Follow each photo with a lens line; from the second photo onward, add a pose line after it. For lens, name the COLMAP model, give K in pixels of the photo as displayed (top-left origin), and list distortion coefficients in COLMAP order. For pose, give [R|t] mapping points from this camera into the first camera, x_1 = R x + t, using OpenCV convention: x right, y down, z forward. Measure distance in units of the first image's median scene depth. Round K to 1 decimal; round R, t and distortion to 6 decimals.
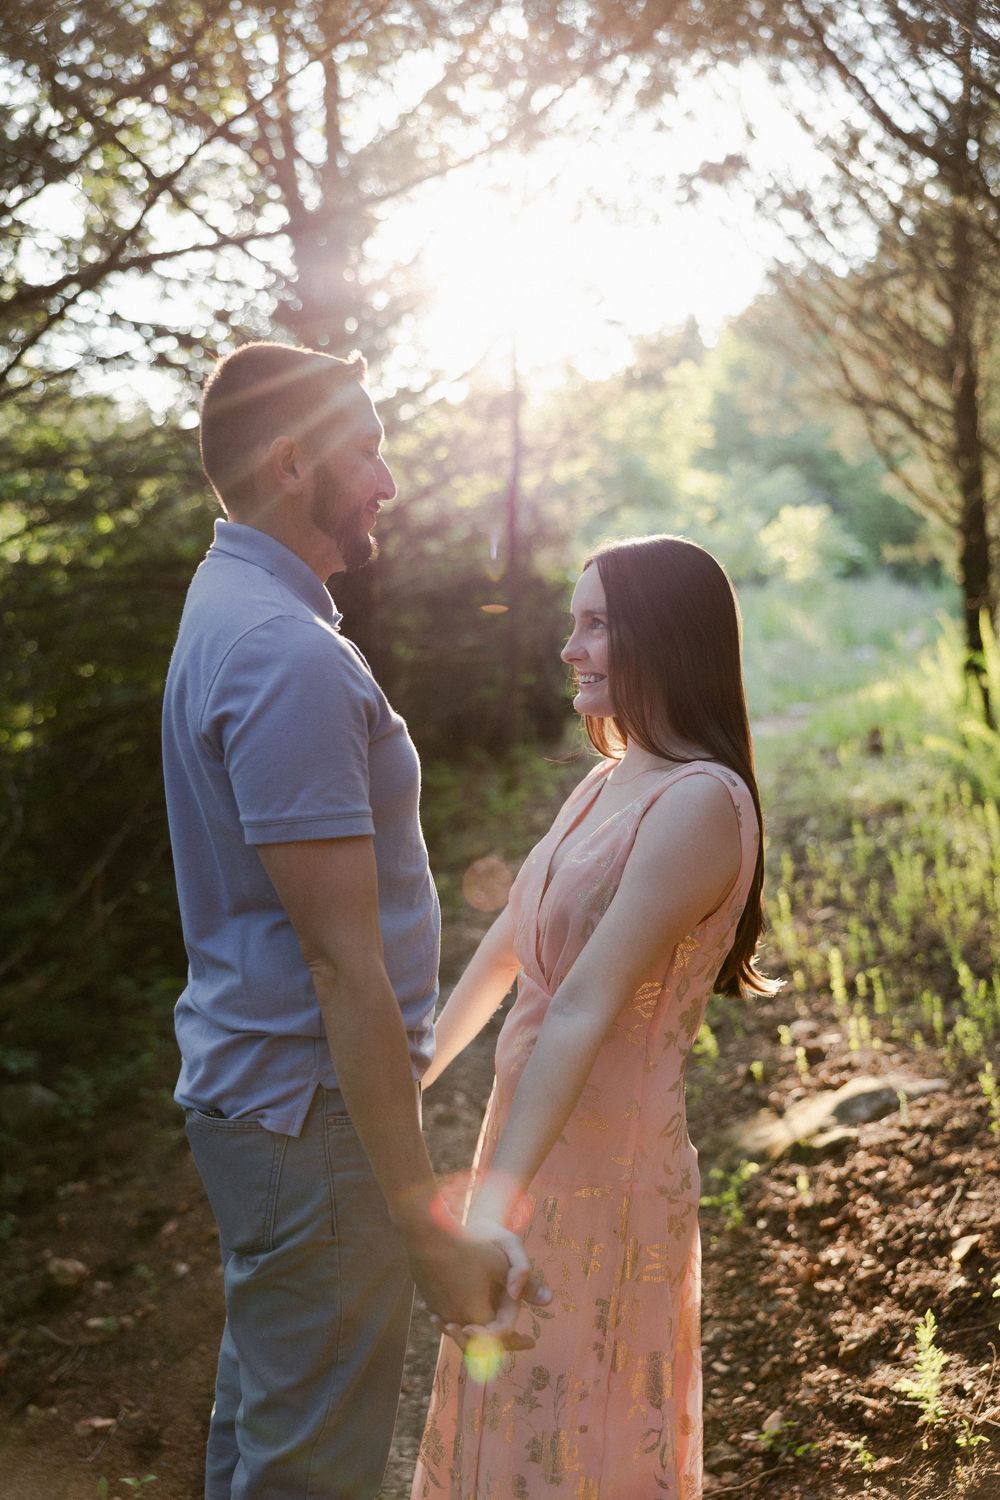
lens RADIAL K [[1631.1, 0, 487.3], [0, 1631.1, 758.4], [0, 0, 1]] dist [0.006290, 0.000000]
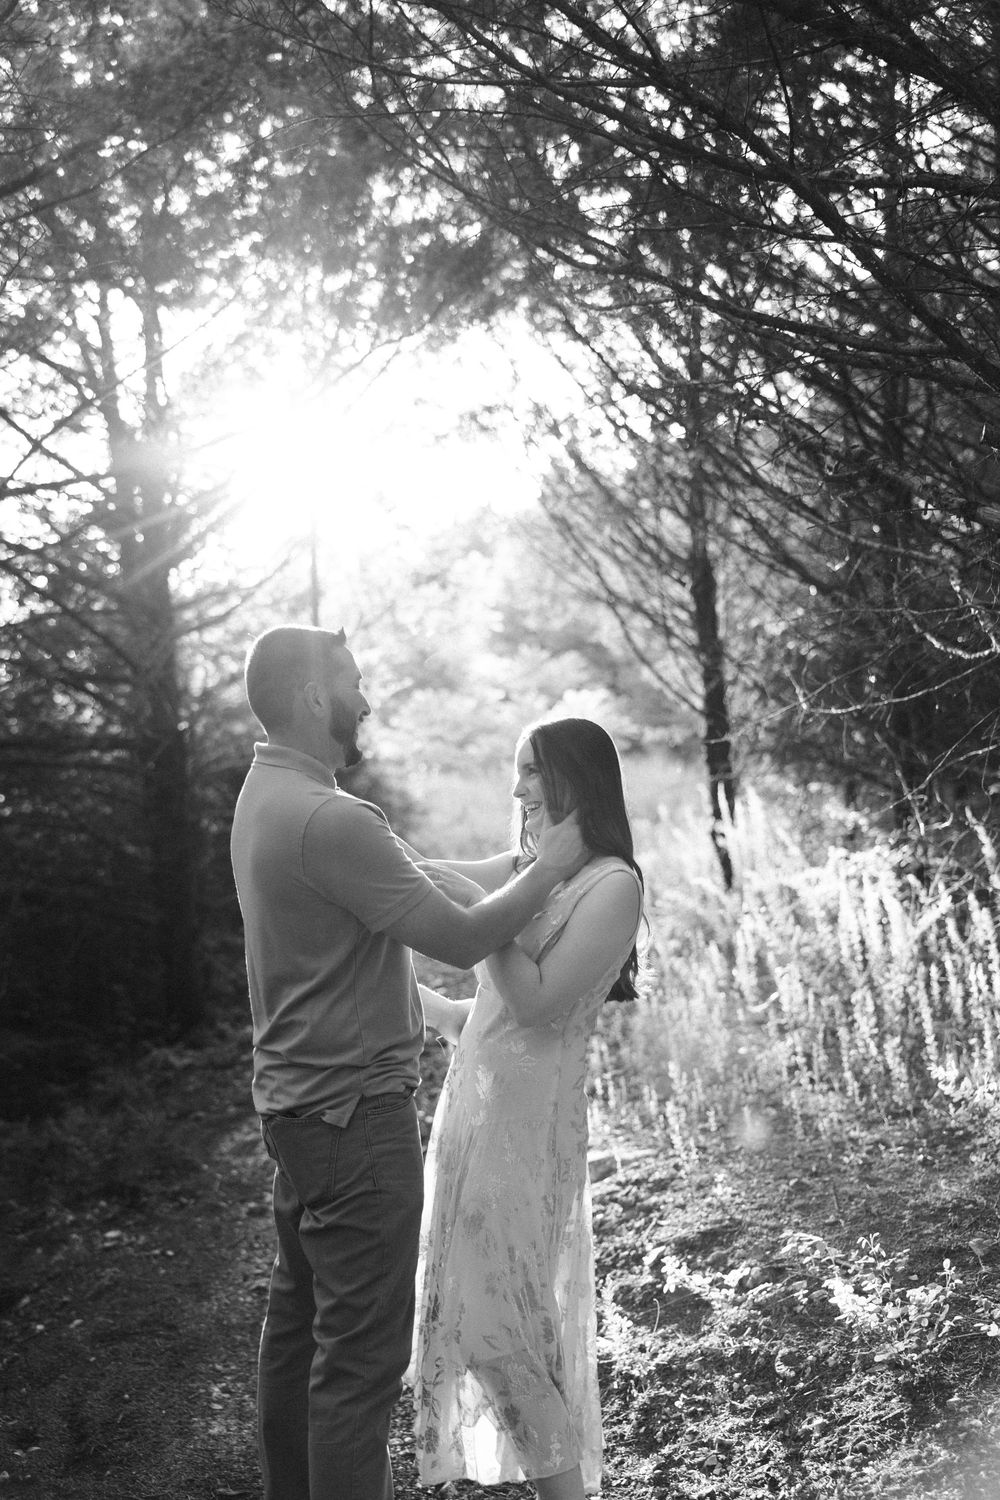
lens RADIAL K [[1631.1, 0, 500.8], [0, 1631.1, 746.5], [0, 0, 1]] dist [0.006290, 0.000000]
pose [[0.991452, -0.000393, 0.130473, -0.004263], [0.015382, 0.993374, -0.113896, 0.021370], [-0.129564, 0.114930, 0.984888, -0.217210]]
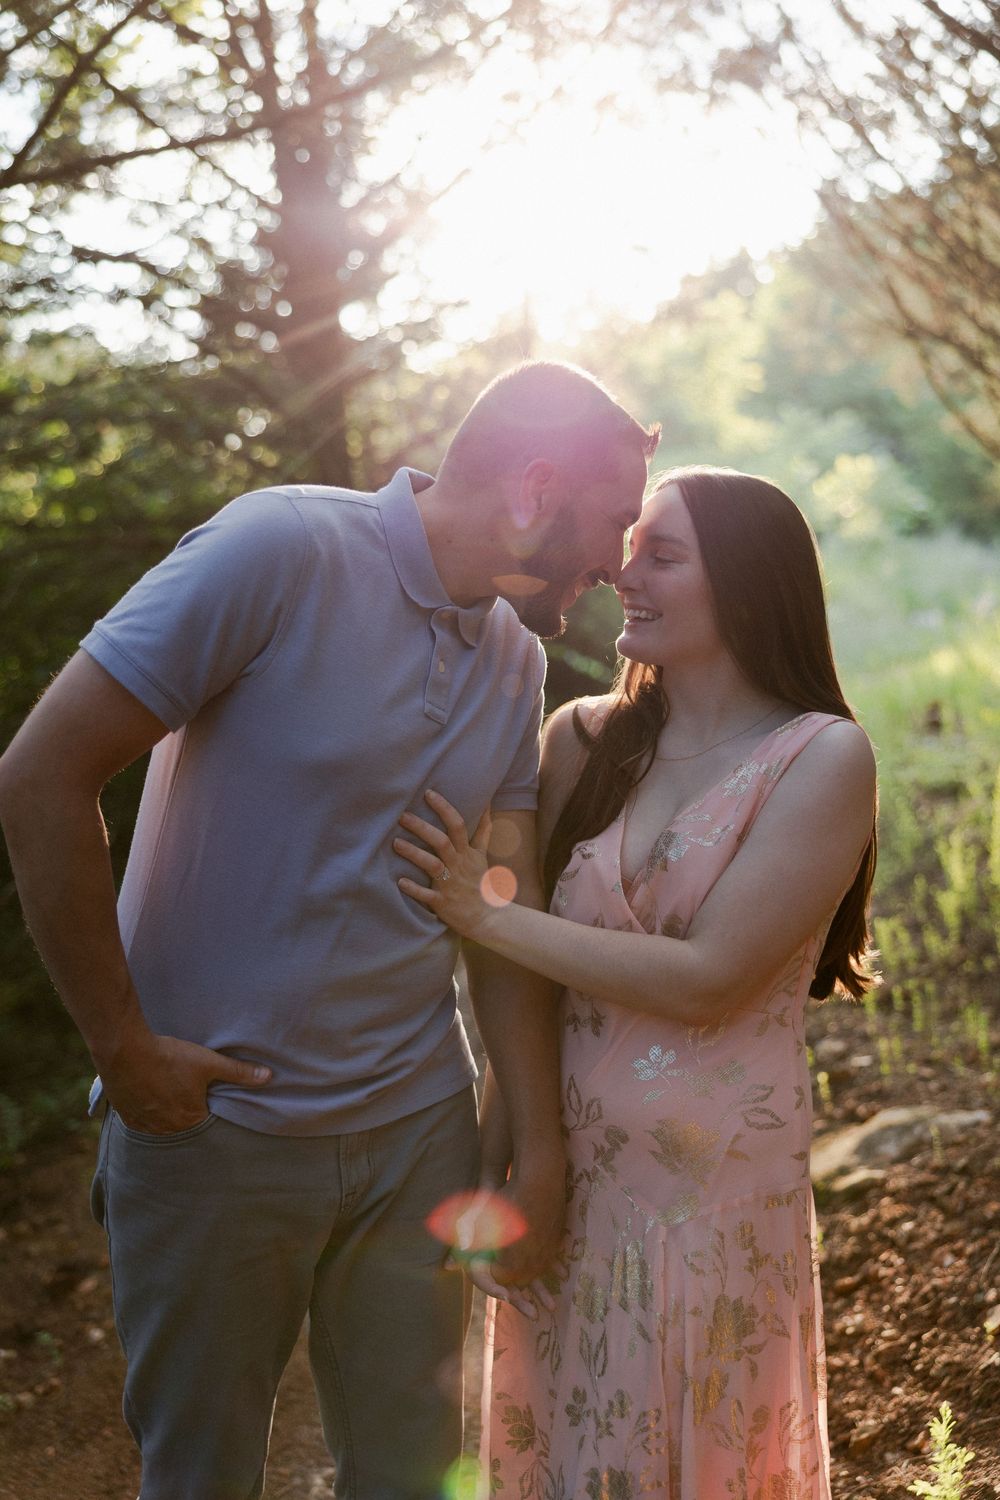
lens RADIAL K [[1798.4, 0, 506.9], [0, 1798.4, 743.8], [0, 0, 1]] dist [0.008162, 0.000000]
pose [[0.999958, -0.004667, -0.007906, 0.028769], [0.004690, 0.999985, 0.002859, 0.000541], [0.007893, -0.002896, 0.999965, 0.043712]]
